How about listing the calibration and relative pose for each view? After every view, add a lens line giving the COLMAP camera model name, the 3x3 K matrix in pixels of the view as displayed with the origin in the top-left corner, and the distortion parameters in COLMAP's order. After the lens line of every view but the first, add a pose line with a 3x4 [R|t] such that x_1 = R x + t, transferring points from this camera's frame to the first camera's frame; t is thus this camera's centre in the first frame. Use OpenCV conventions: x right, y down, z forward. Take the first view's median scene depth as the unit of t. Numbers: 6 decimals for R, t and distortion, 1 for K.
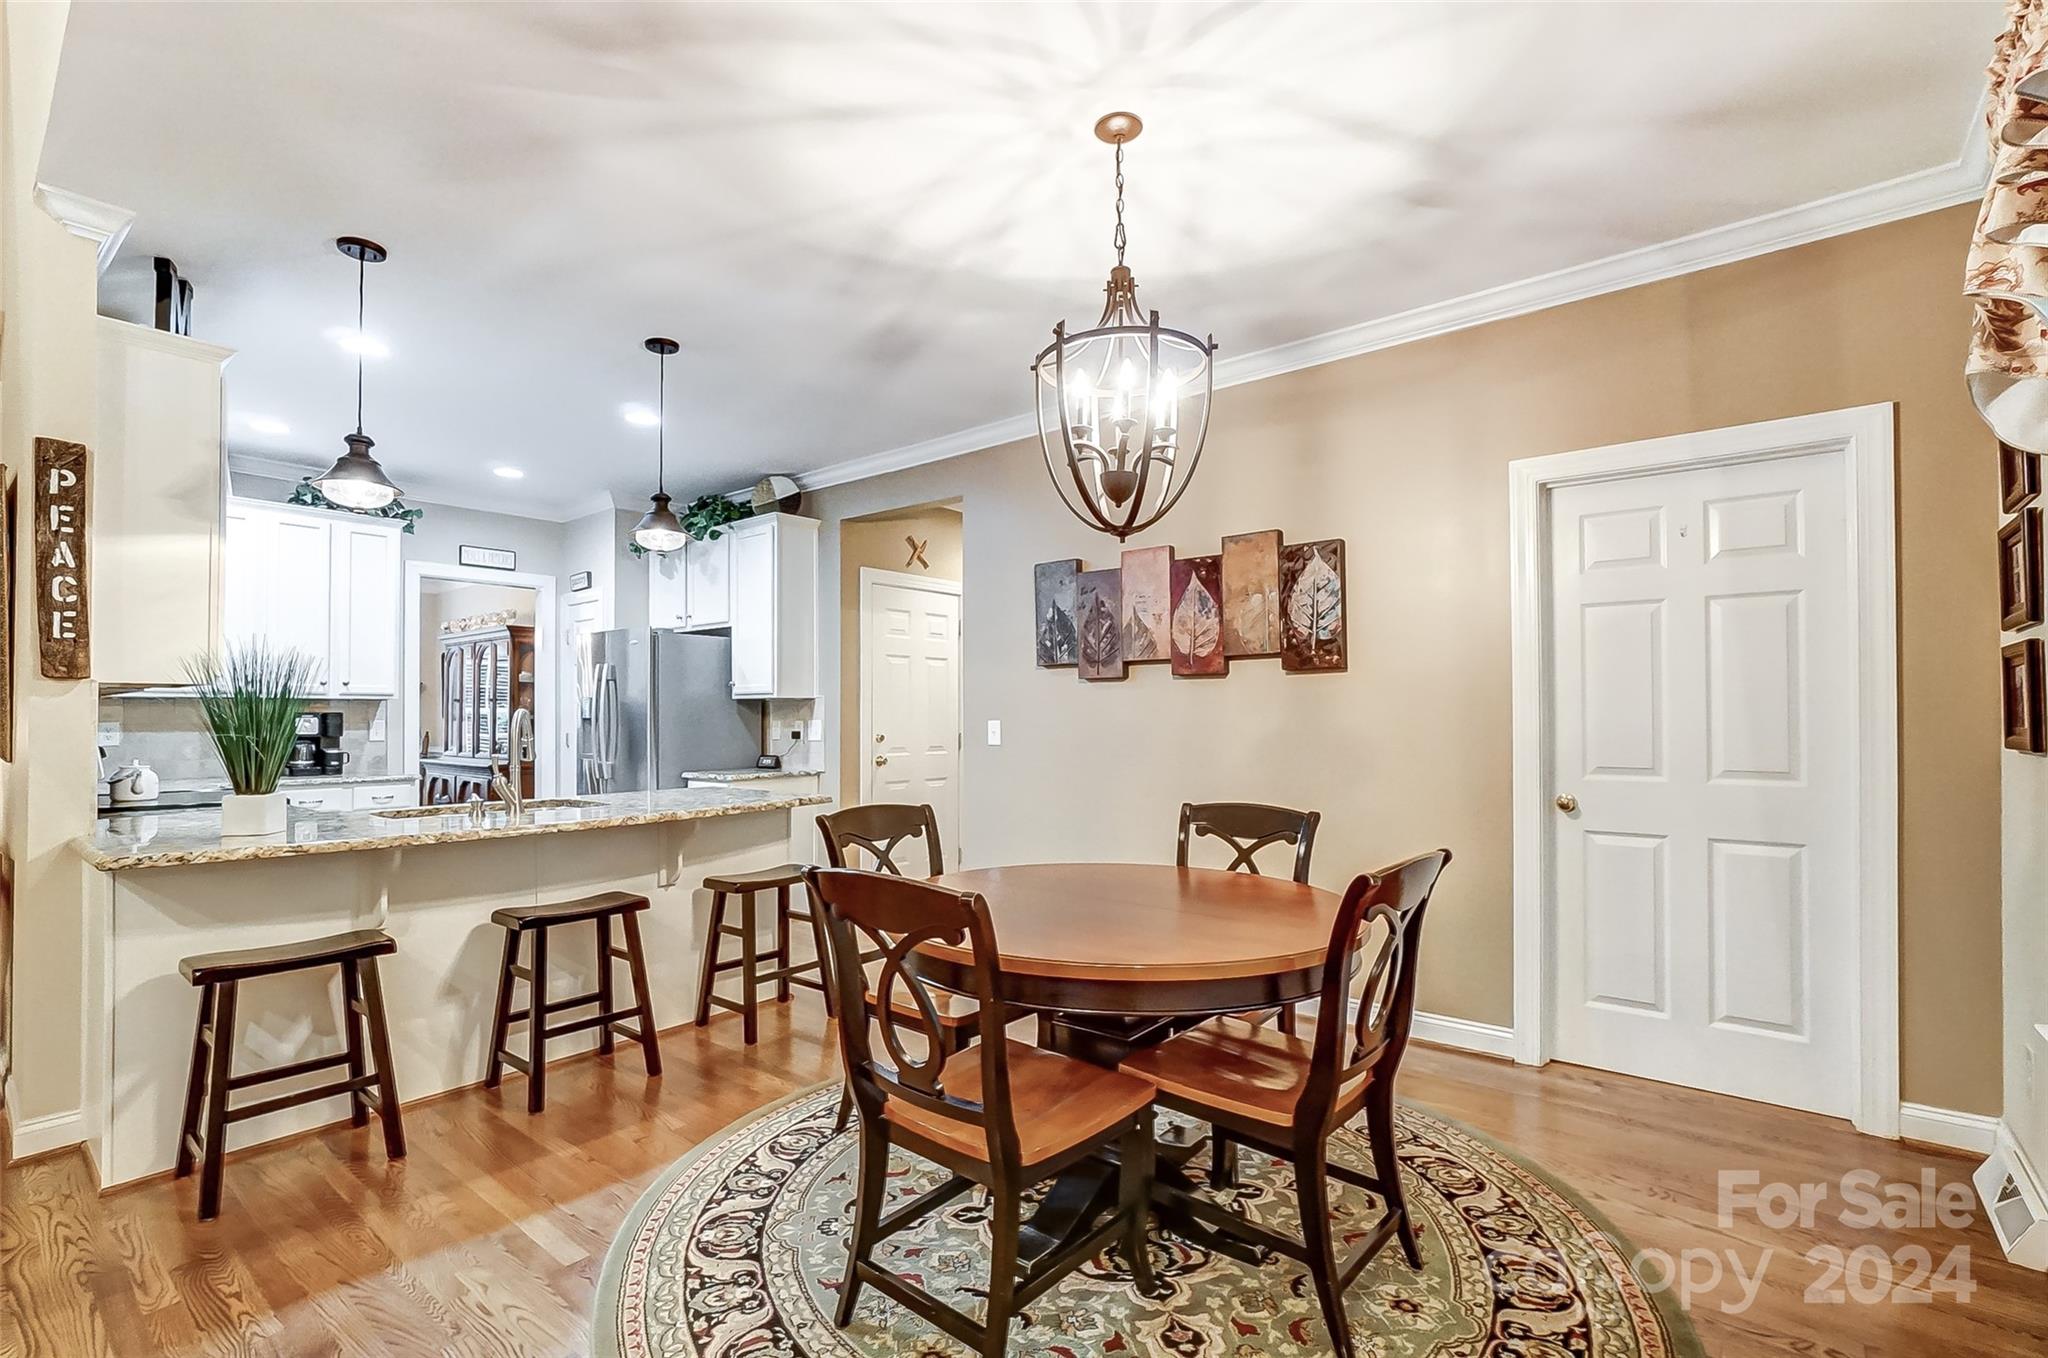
lens RADIAL K [[924.4, 0, 1002.0], [0, 924.4, 704.9], [0, 0, 1]] dist [-0.029966, 0.013553]
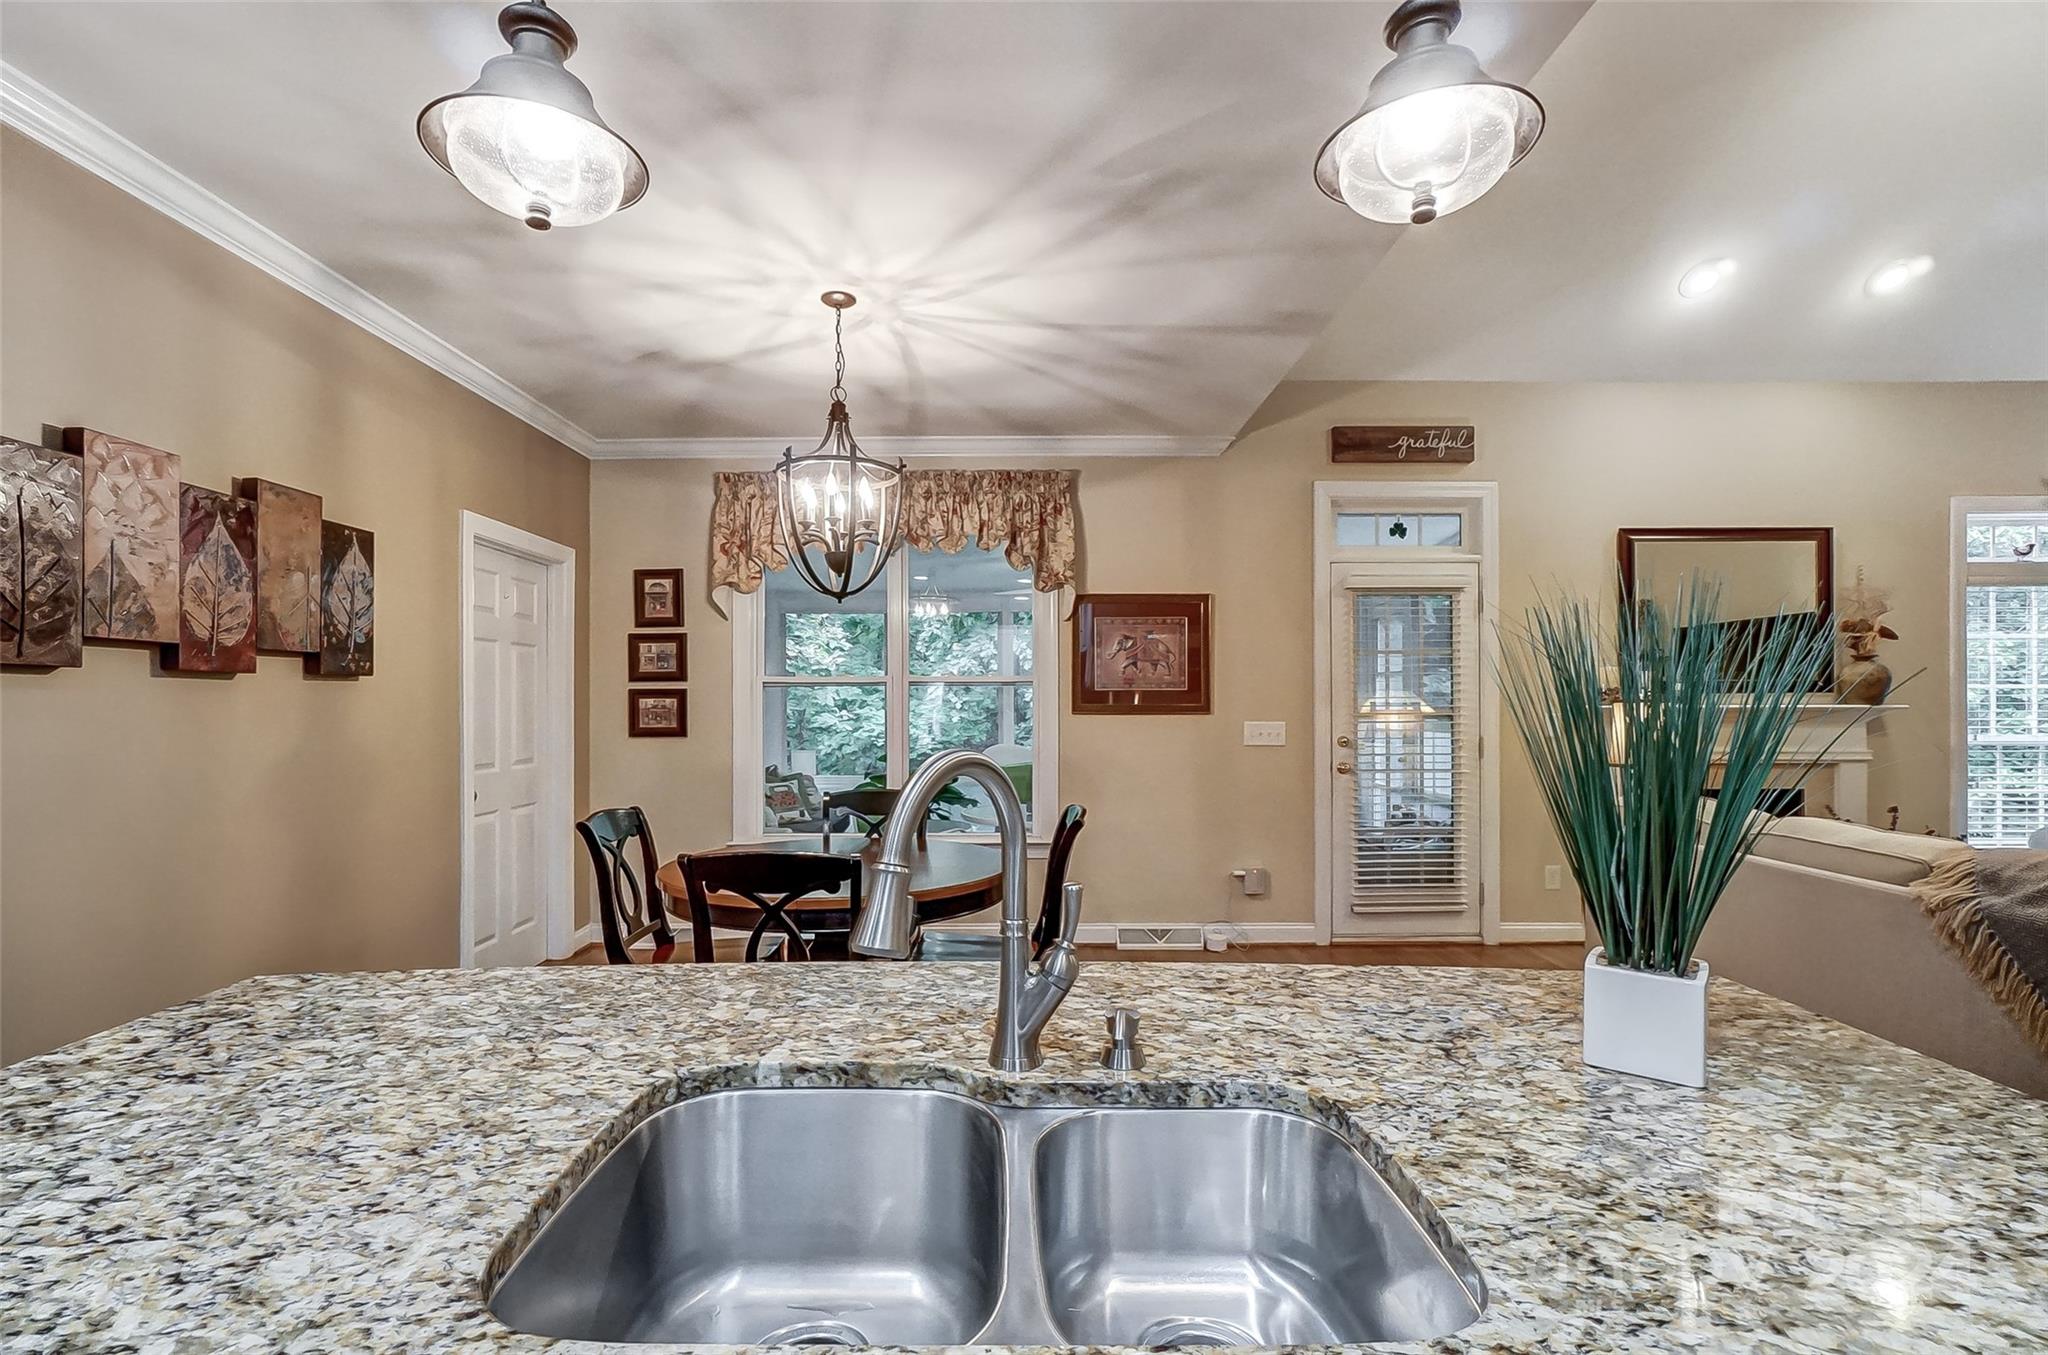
lens RADIAL K [[924.4, 0, 1002.0], [0, 924.4, 703.4], [0, 0, 1]] dist [-0.029966, 0.013553]
pose [[-0.637324, 0.007671, 0.770558, -0.715801], [-0.002859, 0.999920, -0.012319, -0.005464], [-0.770591, -0.010054, -0.637251, 1.110290]]
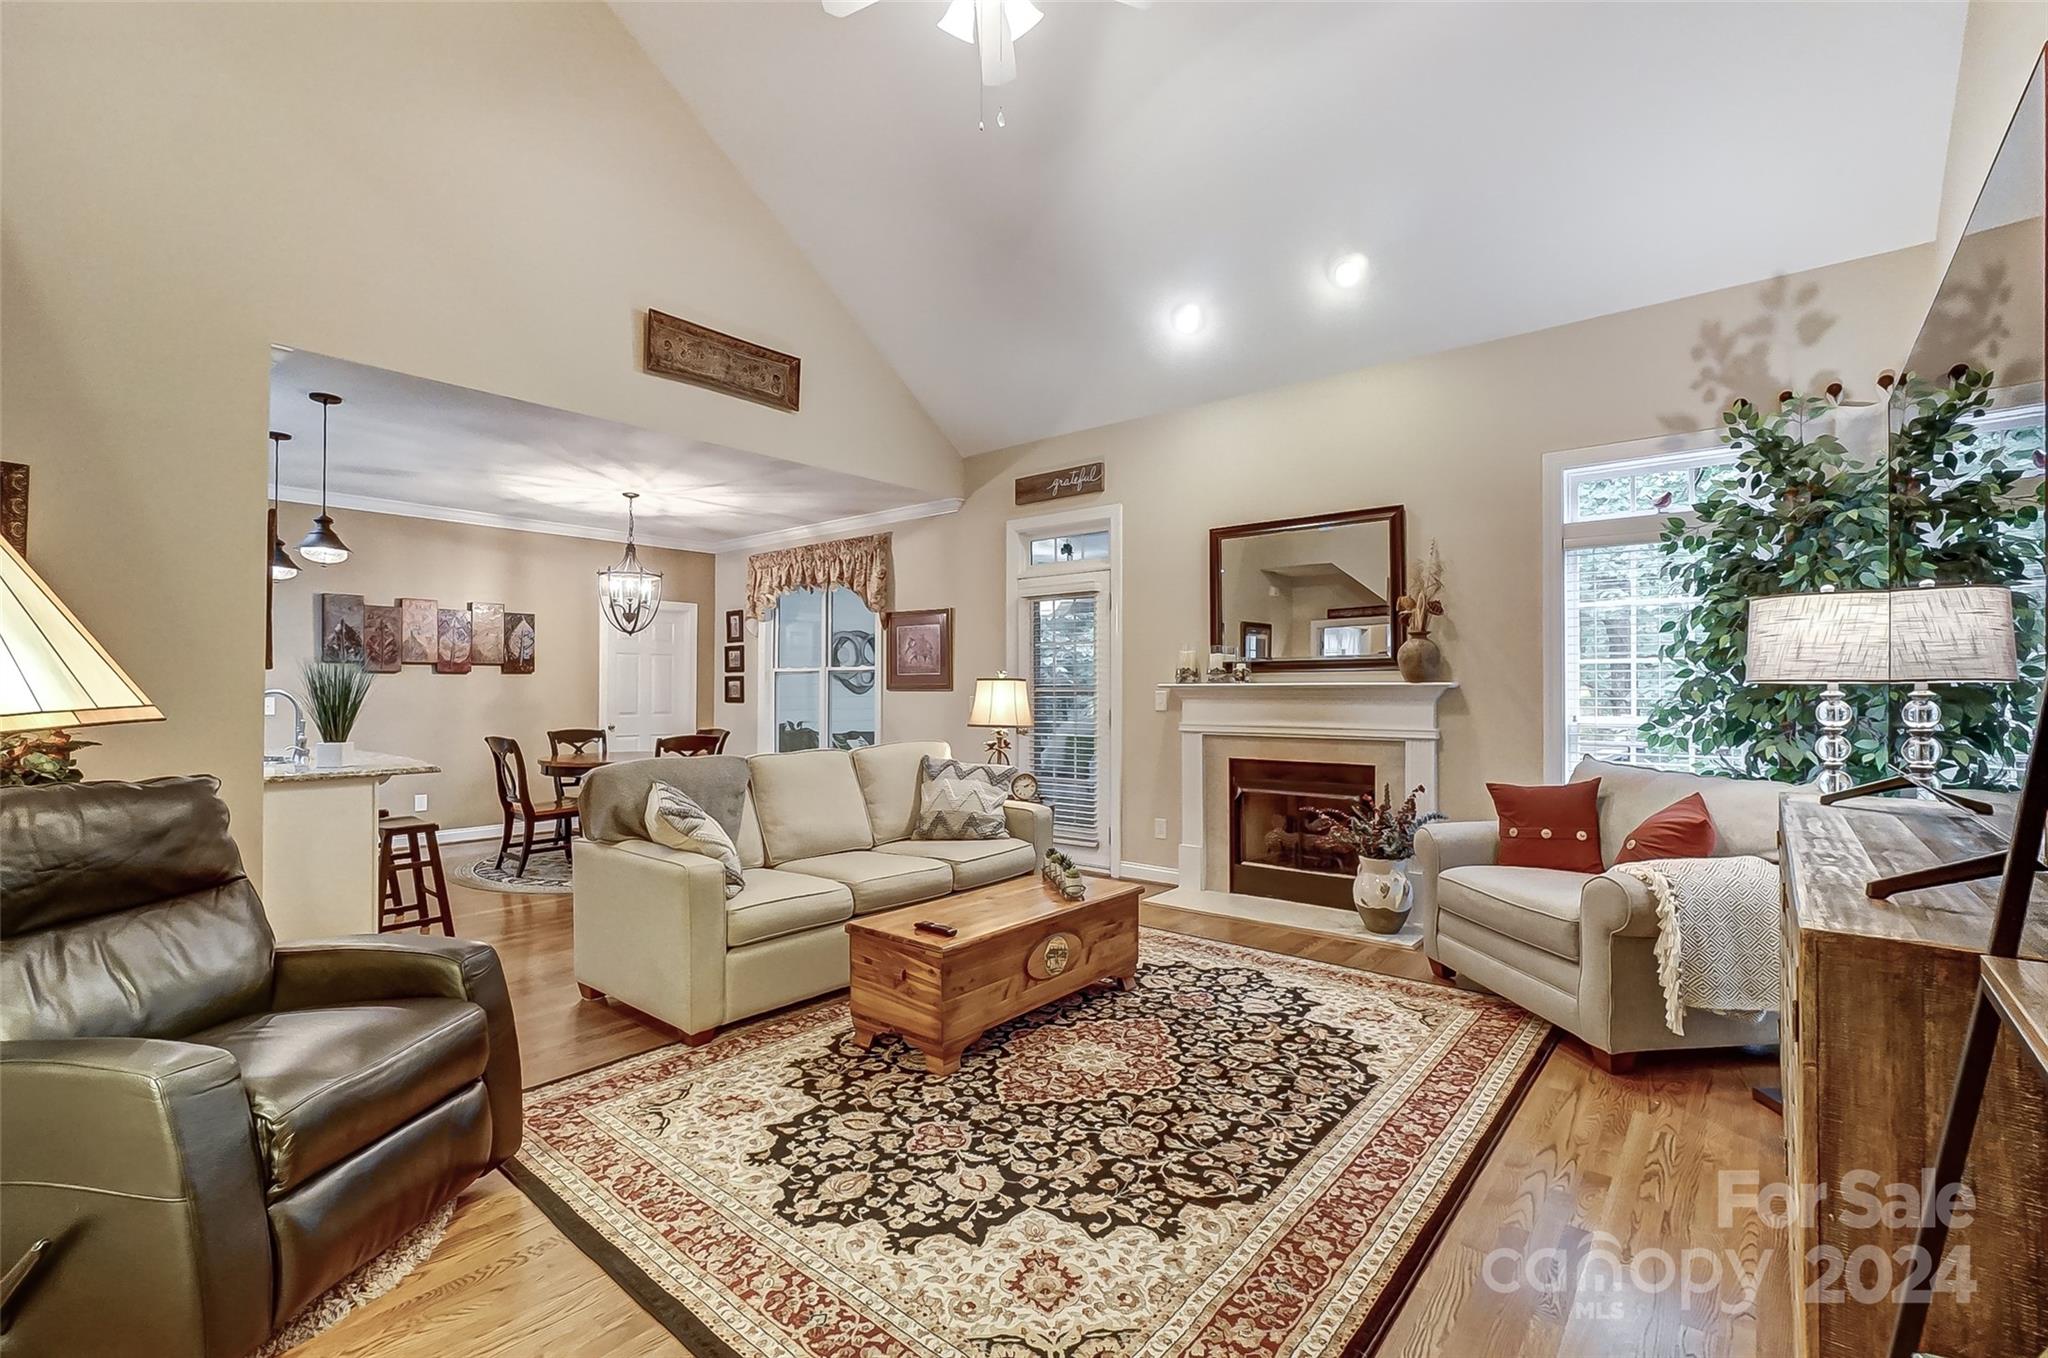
lens RADIAL K [[911.3, 0, 997.4], [0, 911.3, 678.1], [0, 0, 1]] dist [-0.026297, 0.009784]
pose [[0.010215, 0.019552, 0.999757, -1.826618], [-0.011285, 0.999747, -0.019437, 0.002730], [-0.999884, -0.011084, 0.010433, -0.141529]]
